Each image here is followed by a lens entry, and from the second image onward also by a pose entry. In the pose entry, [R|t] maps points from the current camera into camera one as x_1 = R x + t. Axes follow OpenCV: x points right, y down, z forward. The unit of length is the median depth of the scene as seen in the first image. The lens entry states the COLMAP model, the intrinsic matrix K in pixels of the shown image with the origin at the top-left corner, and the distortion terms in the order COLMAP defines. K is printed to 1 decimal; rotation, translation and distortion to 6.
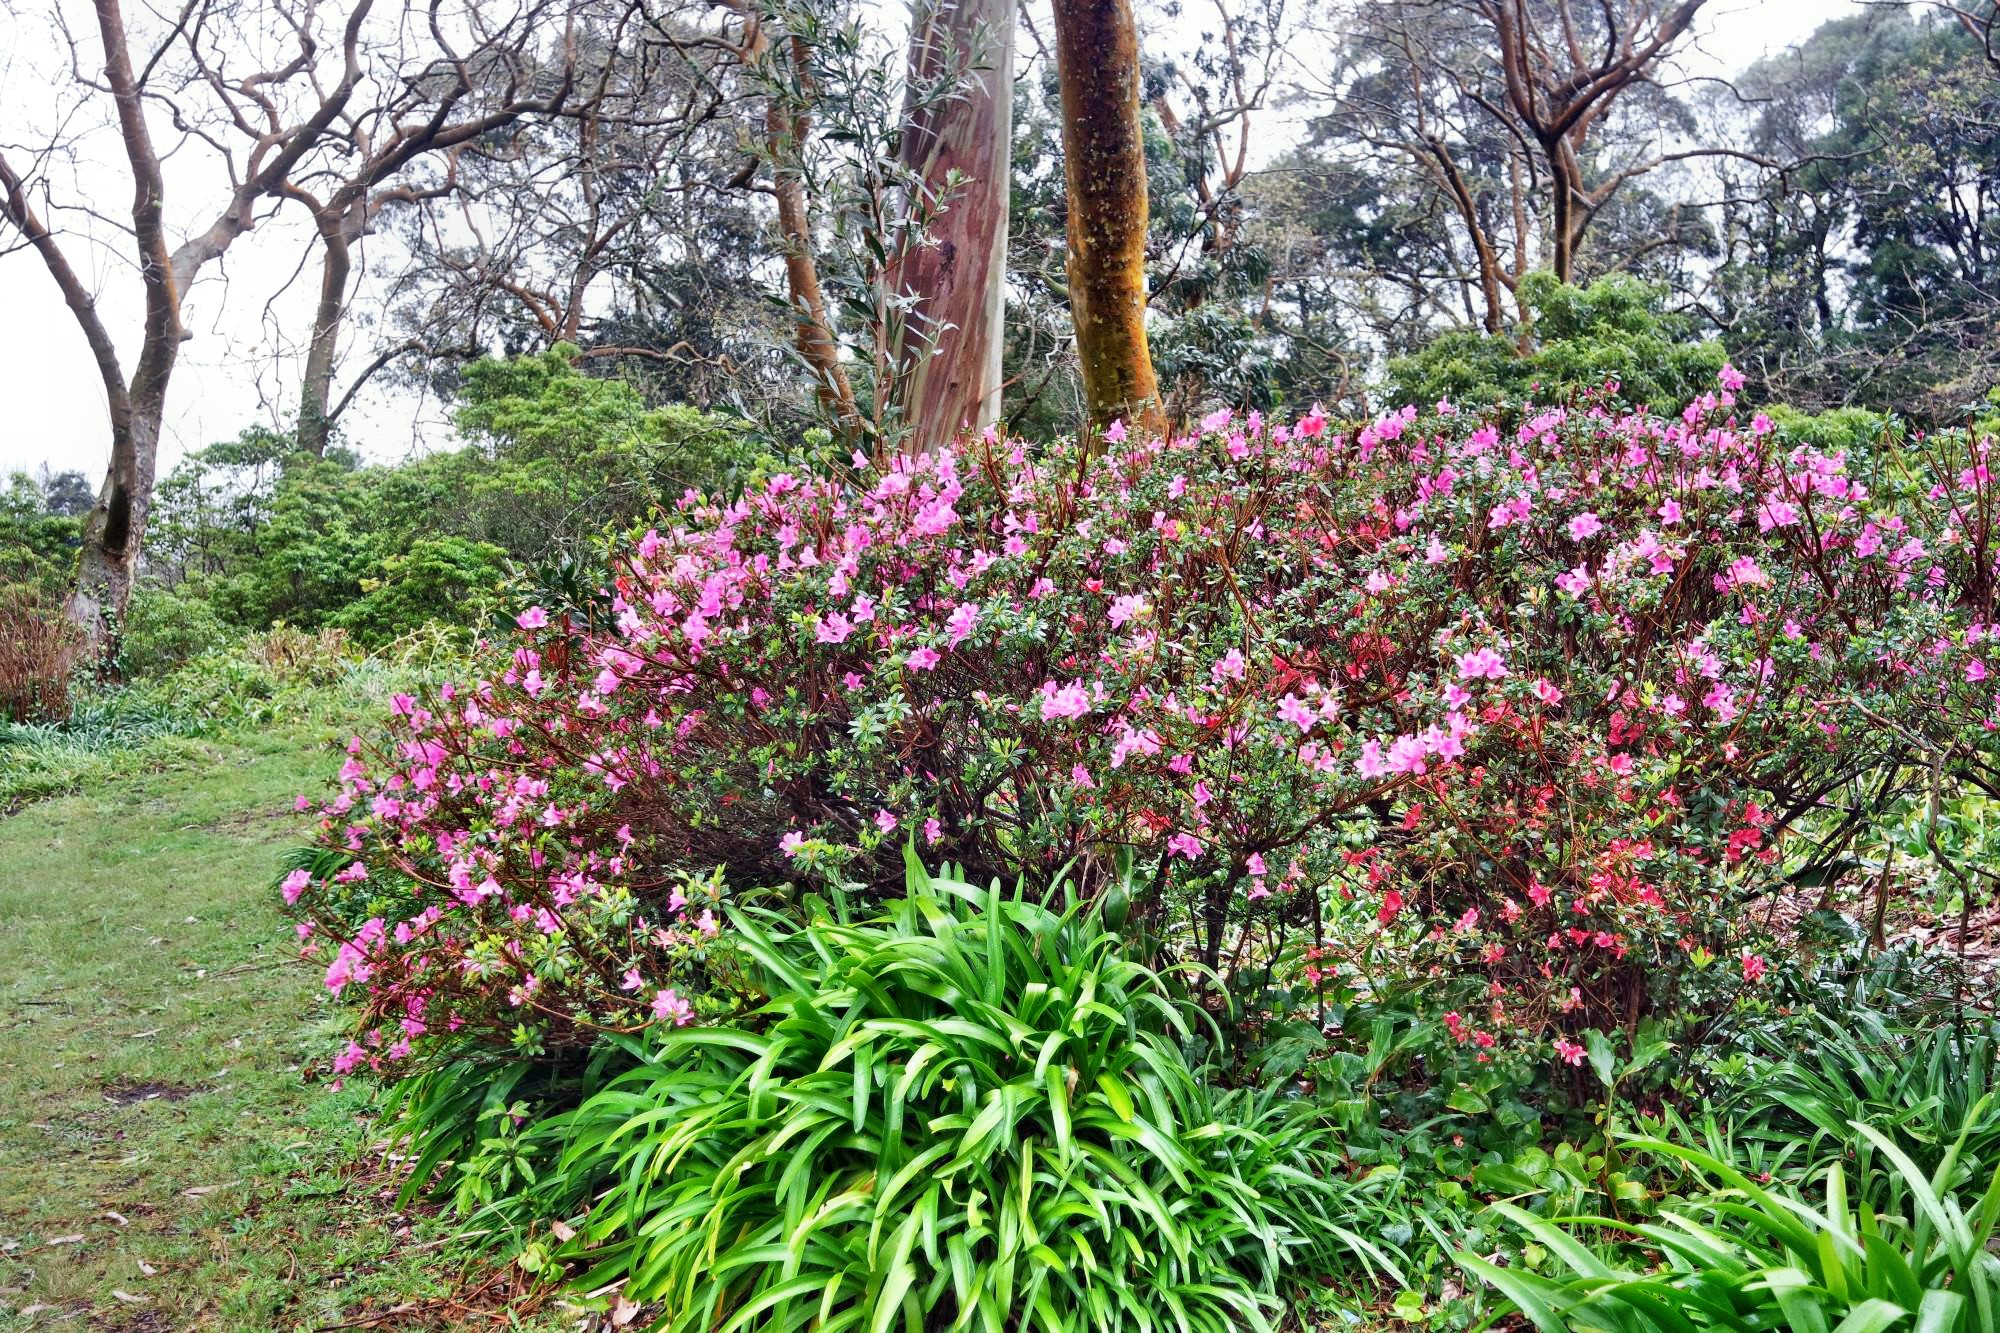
lens RADIAL K [[2004.1, 0, 1000.0], [0, 2004.1, 666.5], [0, 0, 1]] dist [-0.012214, -0.008146]
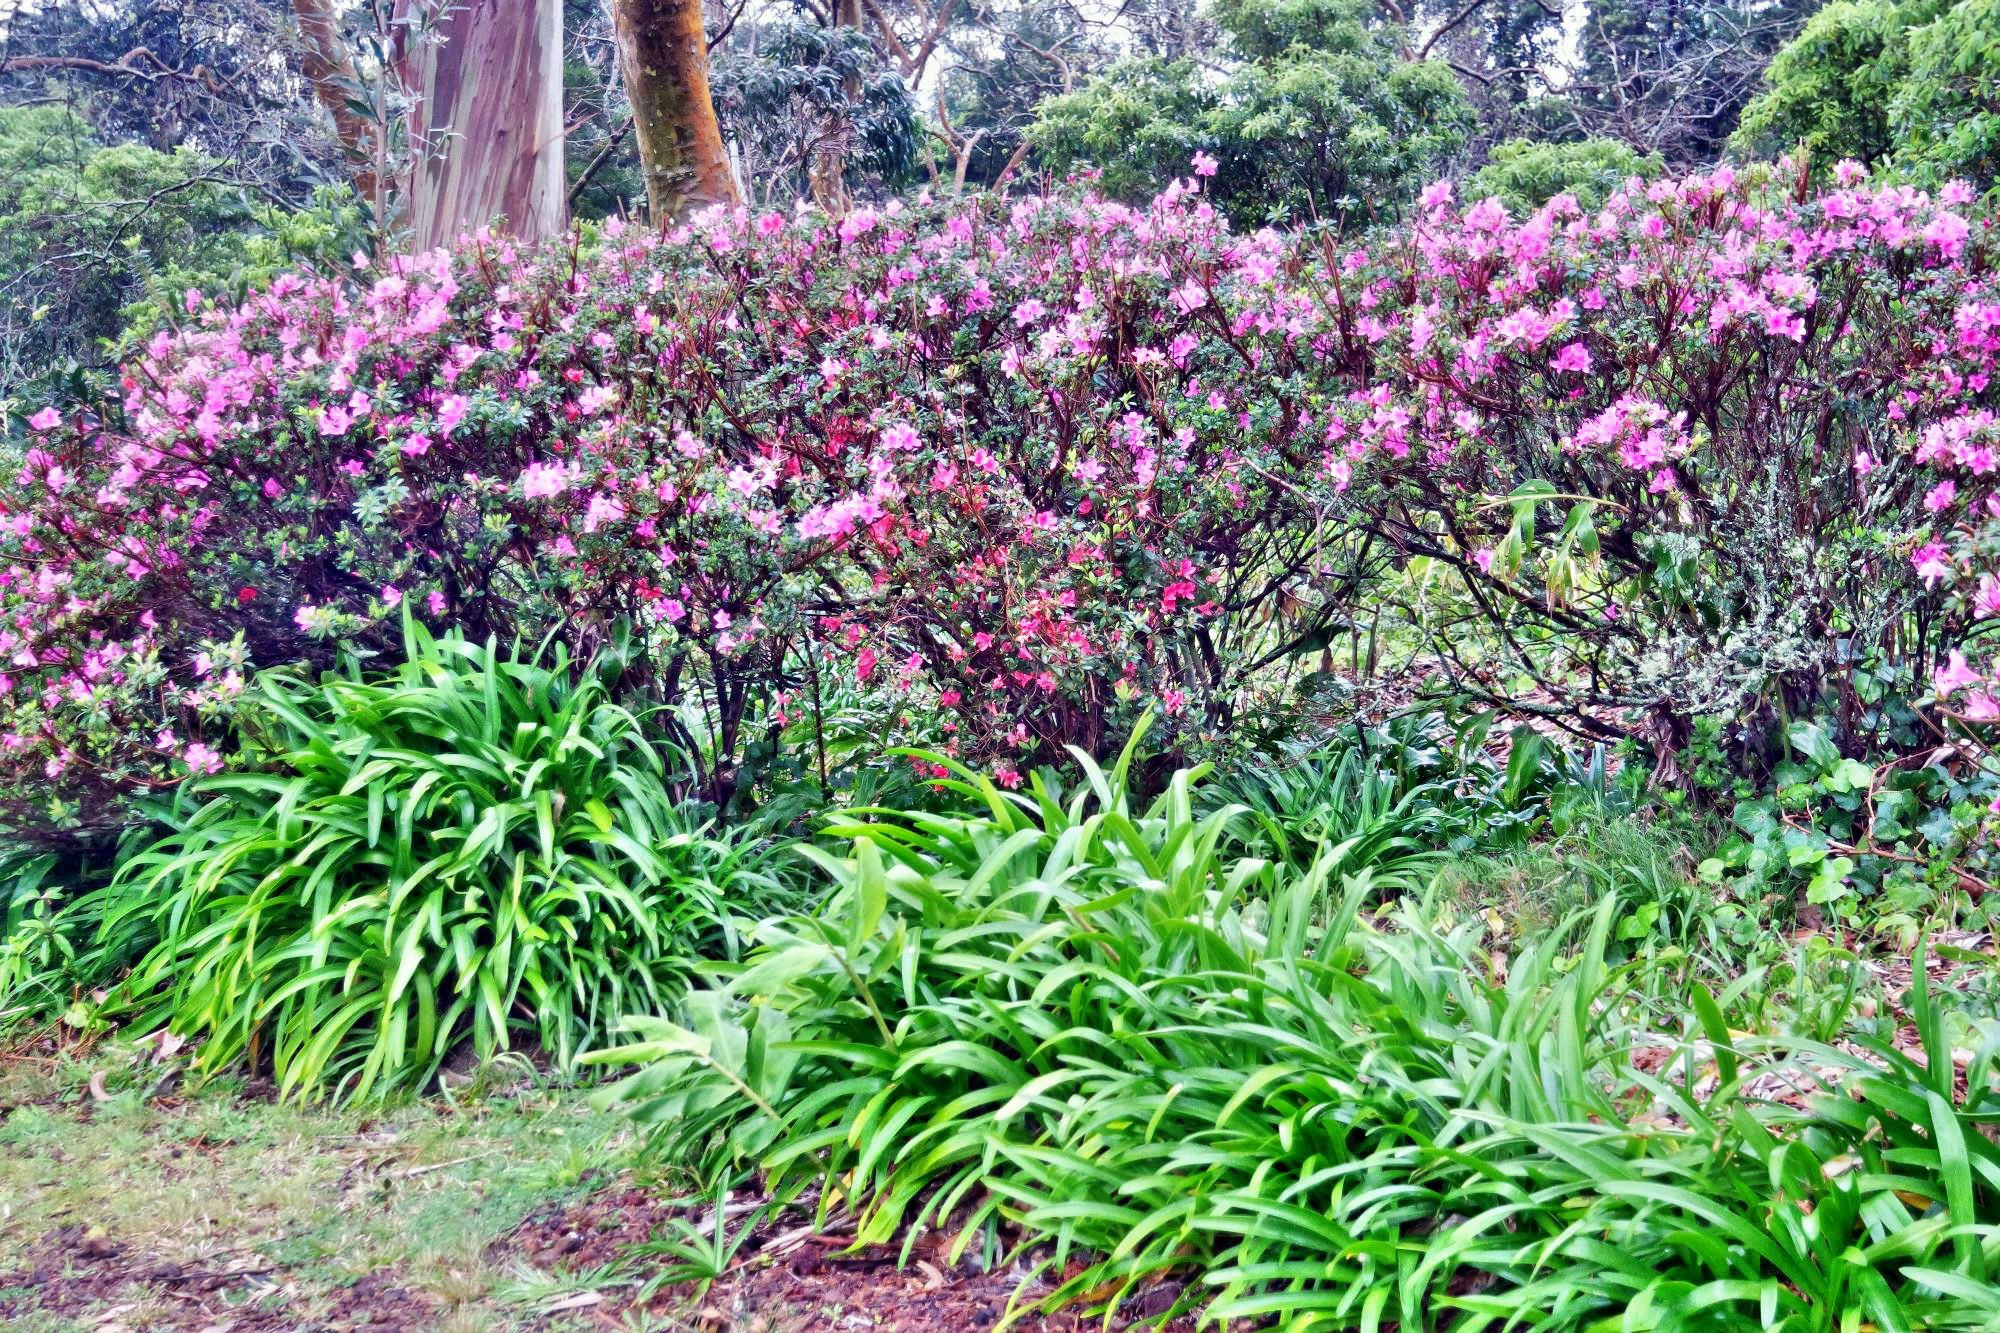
lens RADIAL K [[2861.3, 0, 1000.0], [0, 2861.3, 666.5], [0, 0, 1]] dist [-0.008229, -0.010771]
pose [[0.991245, -0.035423, 0.127194, 0.075356], [0.027585, 0.997641, 0.062868, 0.027728], [-0.129121, -0.058809, 0.989884, -0.628009]]
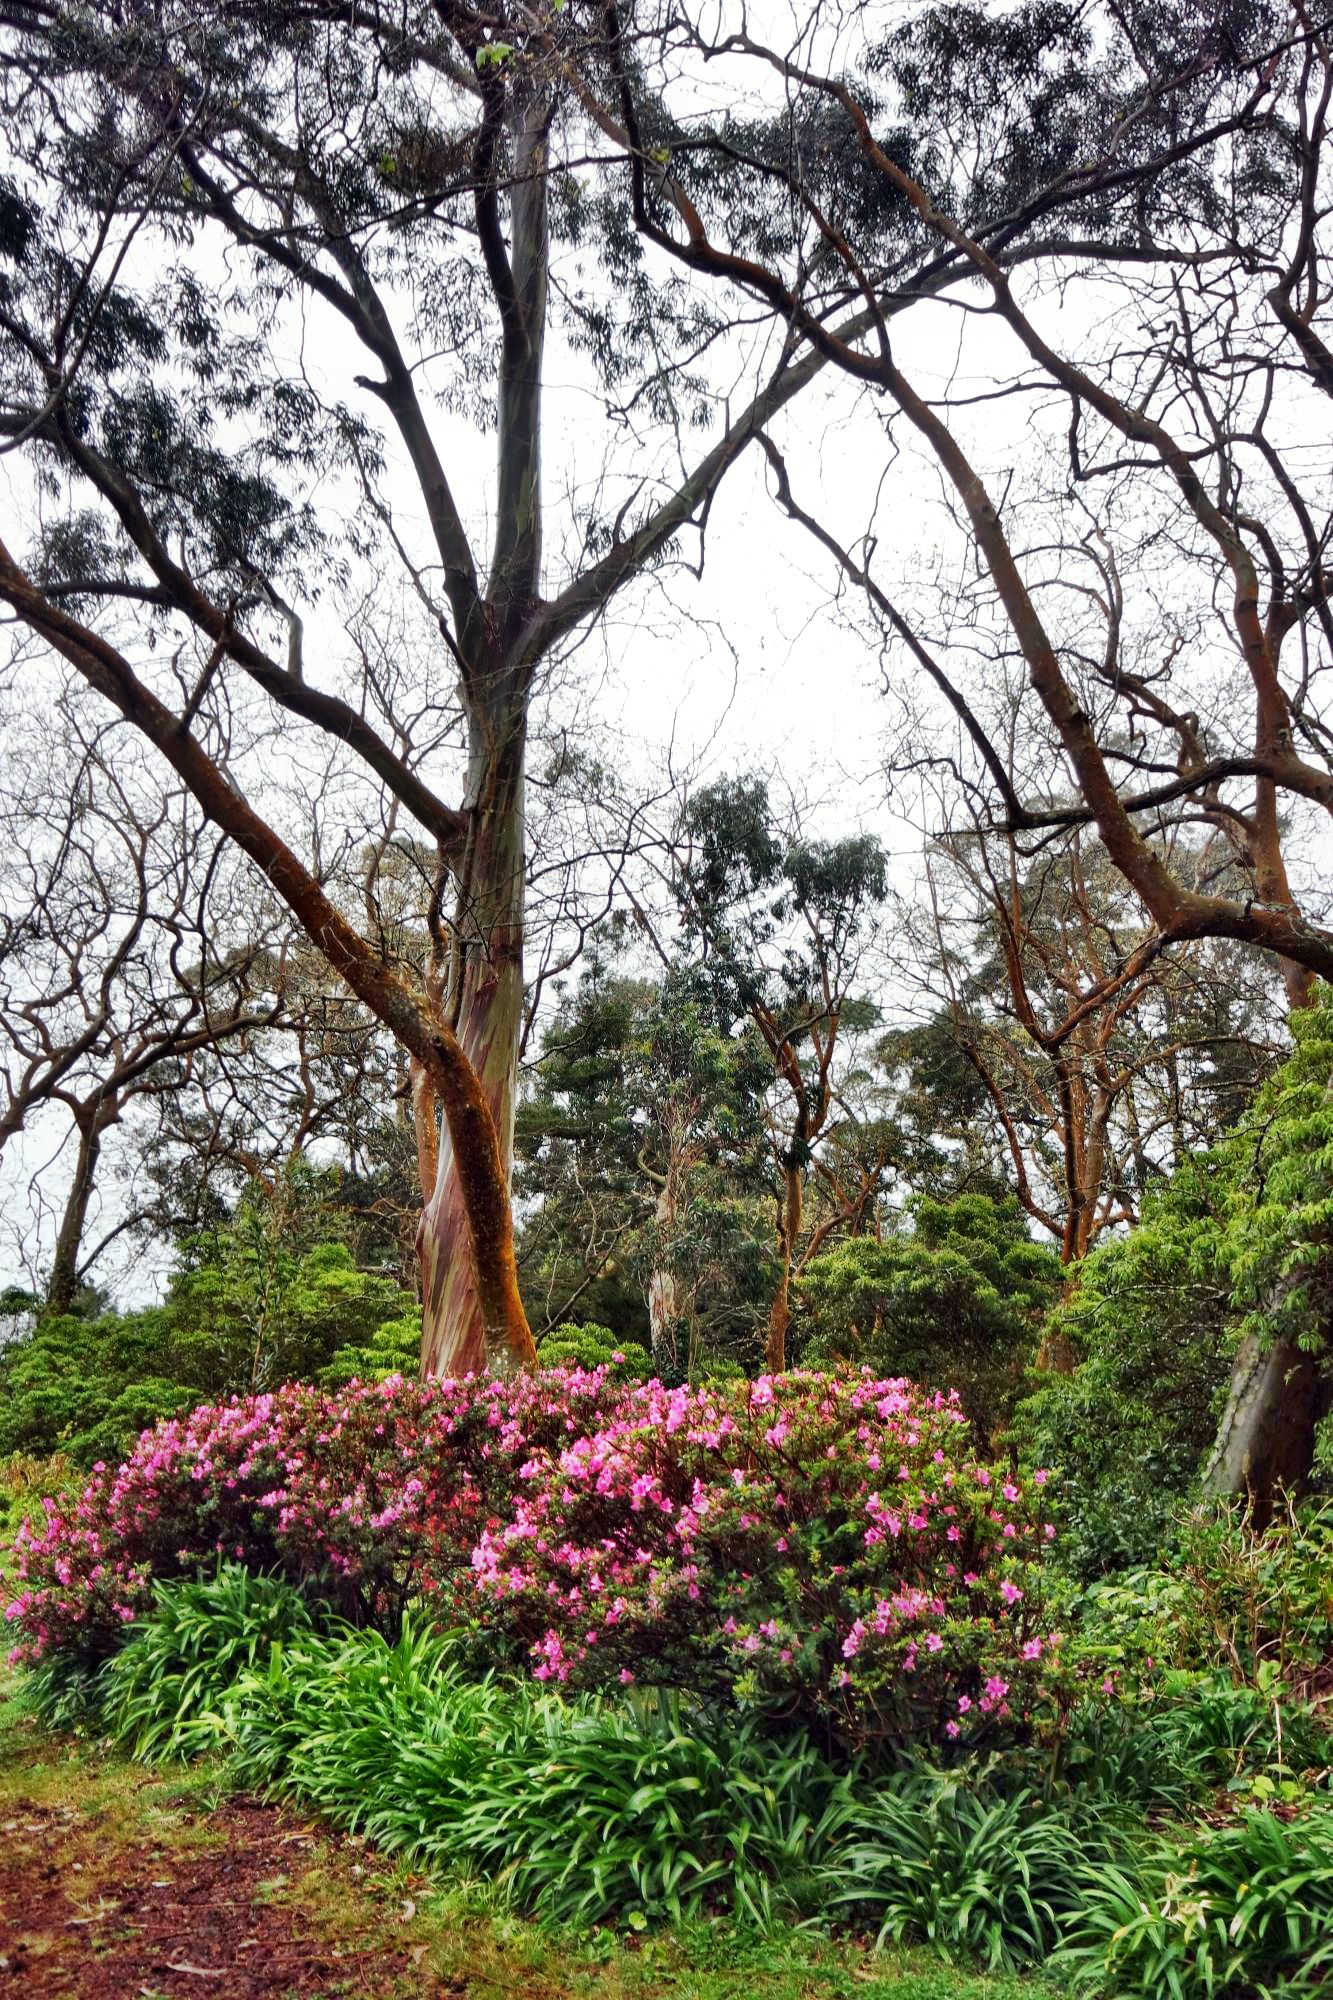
lens RADIAL K [[2004.1, 0, 666.5], [0, 2004.1, 1000.0], [0, 0, 1]] dist [-0.012214, -0.008146]
pose [[0.998908, -0.015846, -0.043963, 0.678531], [0.005136, 0.972284, -0.233746, -0.004023], [0.046448, 0.233264, 0.971303, -1.745116]]
